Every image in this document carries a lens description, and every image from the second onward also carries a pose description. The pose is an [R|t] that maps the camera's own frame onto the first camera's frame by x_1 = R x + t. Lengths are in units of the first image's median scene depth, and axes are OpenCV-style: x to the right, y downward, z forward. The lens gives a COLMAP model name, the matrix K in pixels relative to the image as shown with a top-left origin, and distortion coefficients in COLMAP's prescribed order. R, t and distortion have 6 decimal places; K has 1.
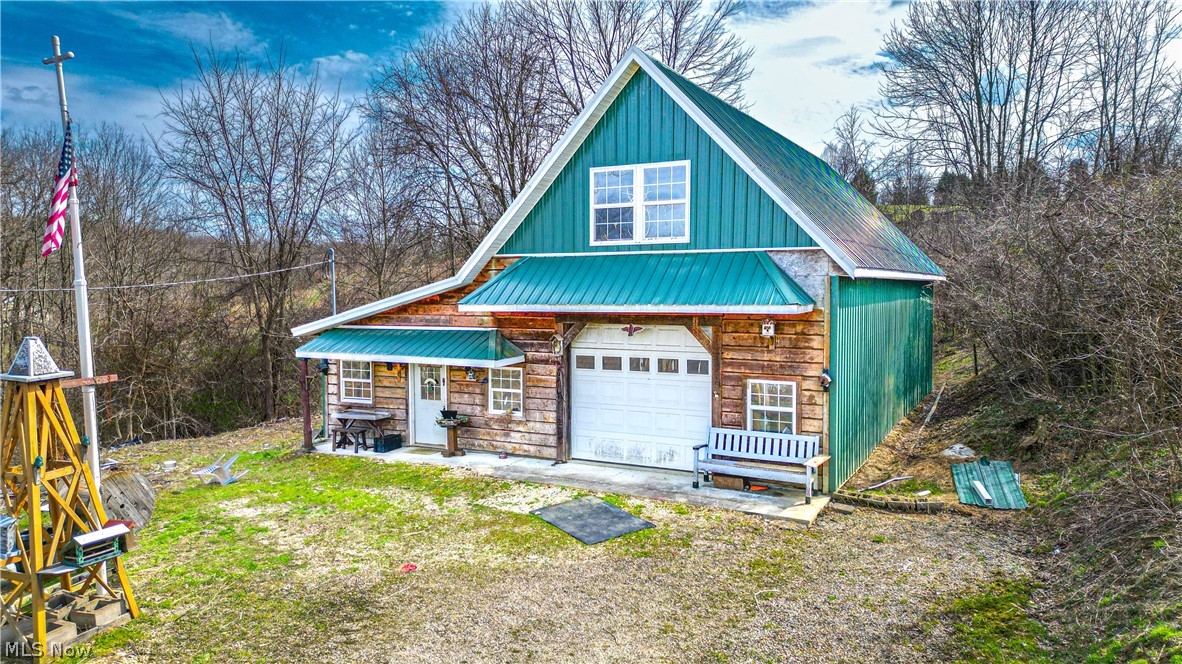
lens RADIAL K [[807.1, 0, 595.0], [0, 807.1, 333.4], [0, 0, 1]] dist [0.086639, -0.032855]
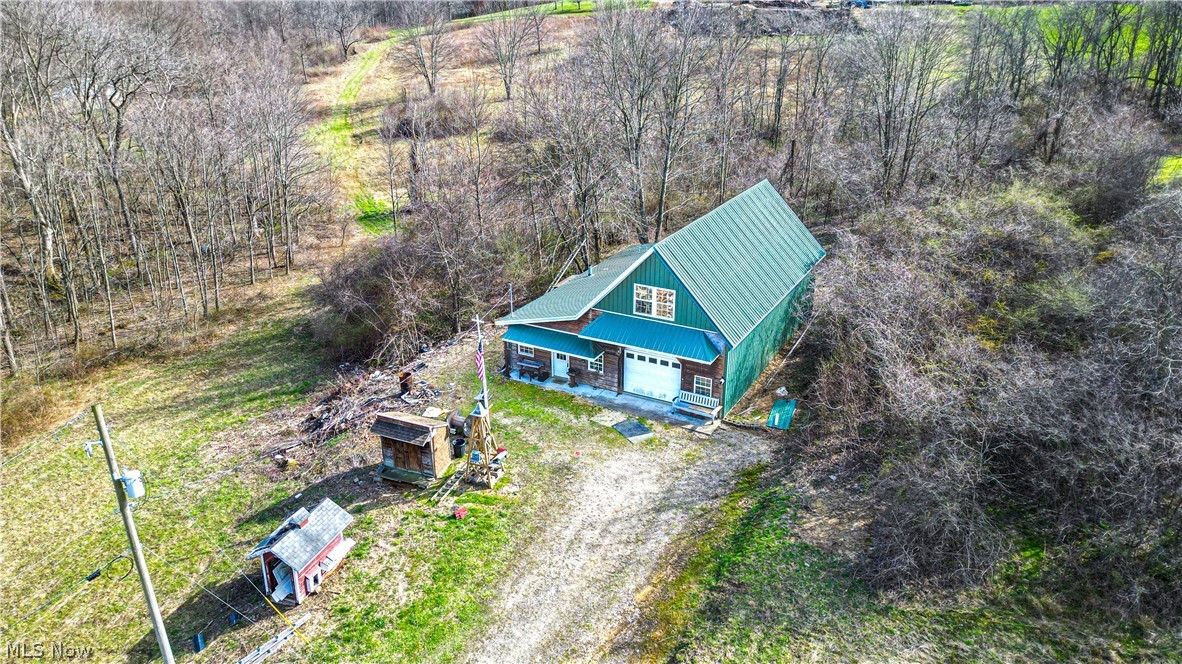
lens RADIAL K [[807.1, 0, 609.0], [0, 807.1, 322.5], [0, 0, 1]] dist [0.086639, -0.032855]
pose [[0.999969, 0.007260, 0.003143, -0.088165], [-0.007886, 0.946496, 0.322620, -0.873192], [-0.000633, -0.322634, 0.946523, -1.300873]]
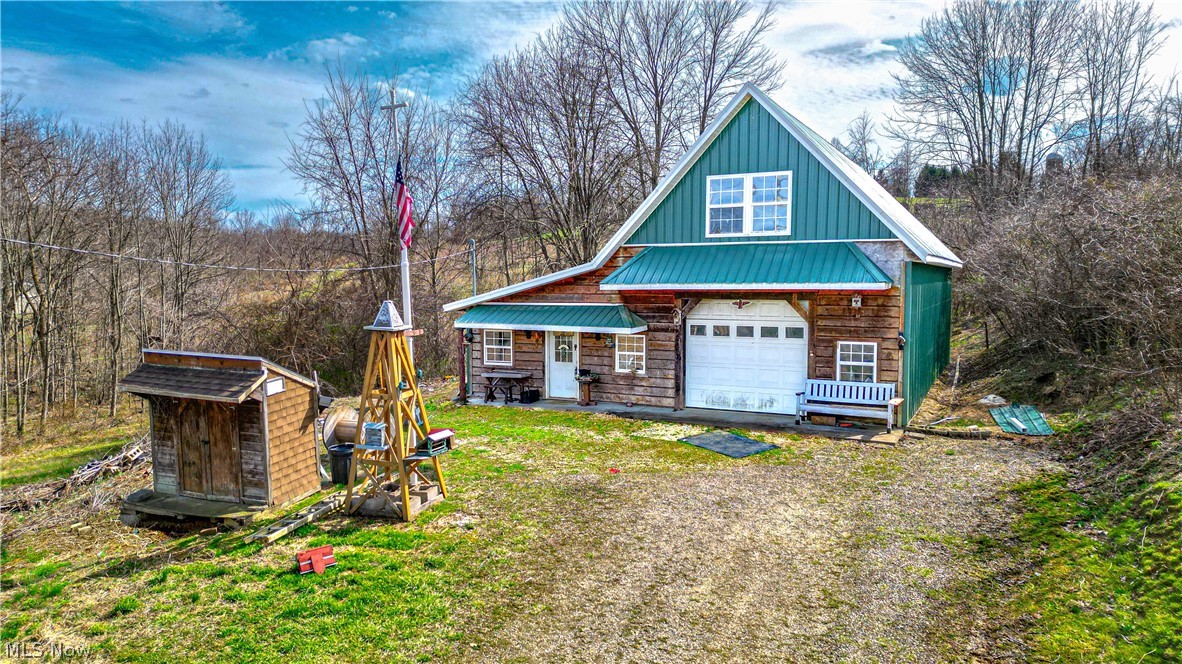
lens RADIAL K [[807.1, 0, 595.8], [0, 807.1, 337.3], [0, 0, 1]] dist [0.086639, -0.032855]
pose [[0.999626, 0.000395, 0.027349, -0.217365], [-0.000860, 0.999855, 0.016987, 0.026740], [-0.027338, -0.017004, 0.999482, -0.269039]]
